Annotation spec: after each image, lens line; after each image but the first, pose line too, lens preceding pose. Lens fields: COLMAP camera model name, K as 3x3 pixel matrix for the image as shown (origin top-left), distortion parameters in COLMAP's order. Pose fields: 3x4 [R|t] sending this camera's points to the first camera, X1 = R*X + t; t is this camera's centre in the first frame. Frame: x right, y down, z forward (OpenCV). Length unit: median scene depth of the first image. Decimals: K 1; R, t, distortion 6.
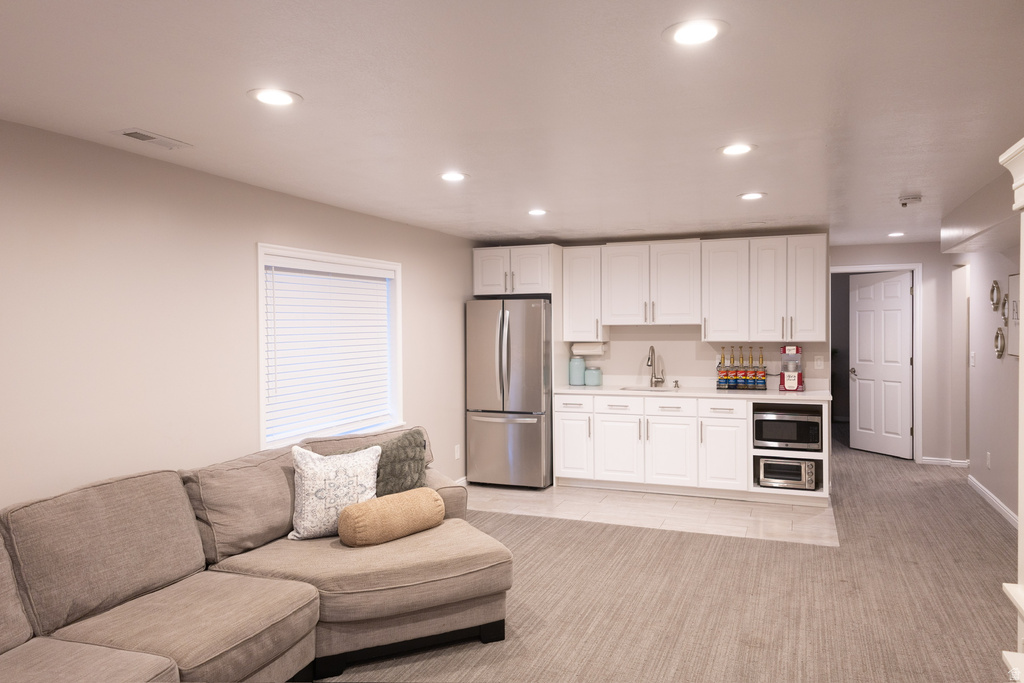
lens RADIAL K [[725.9, 0, 510.0], [0, 725.9, 339.2], [0, 0, 1]] dist [0.062292, -0.042621]
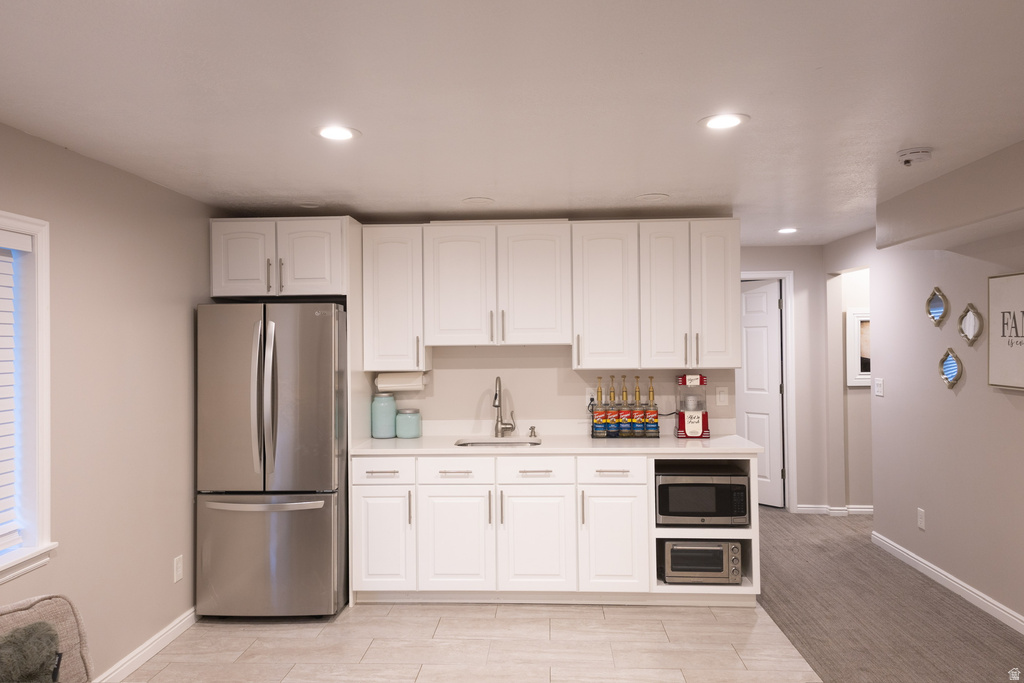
lens RADIAL K [[725.9, 0, 510.0], [0, 725.9, 339.2], [0, 0, 1]] dist [0.062292, -0.042621]
pose [[0.946724, 0.000703, 0.322045, -0.011886], [0.008632, 0.999583, -0.027560, -0.006725], [-0.321930, 0.028871, 0.946323, 0.365998]]
